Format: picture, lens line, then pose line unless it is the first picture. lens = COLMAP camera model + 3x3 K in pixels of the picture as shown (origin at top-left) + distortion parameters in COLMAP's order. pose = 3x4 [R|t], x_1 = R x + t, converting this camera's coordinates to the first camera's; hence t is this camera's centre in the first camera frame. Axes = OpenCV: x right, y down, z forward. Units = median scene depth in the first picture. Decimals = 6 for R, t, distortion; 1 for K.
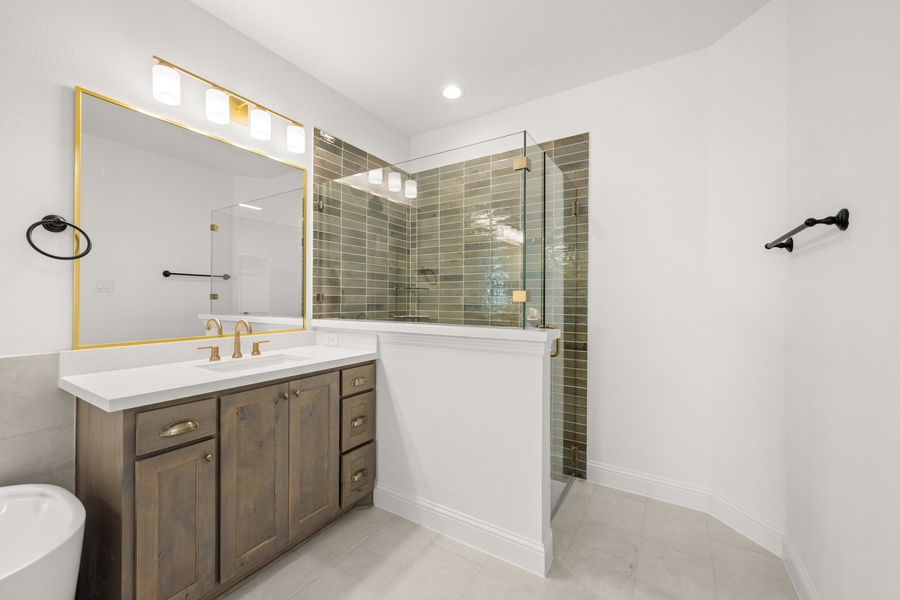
lens RADIAL K [[355.1, 0, 450.8], [0, 355.1, 299.4], [0, 0, 1]] dist [-0.000100, 0.000063]
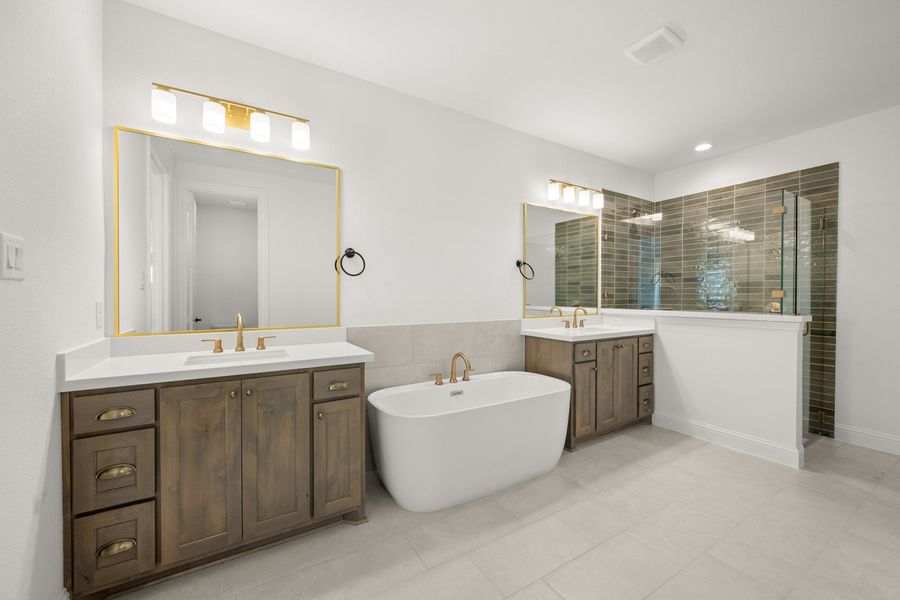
lens RADIAL K [[355.1, 0, 449.2], [0, 355.1, 299.0], [0, 0, 1]] dist [-0.000100, 0.000063]
pose [[0.895985, 0.002014, -0.444081, -0.288628], [0.002026, 0.999961, 0.008623, -0.002067], [0.444080, -0.008626, 0.895945, -0.744701]]
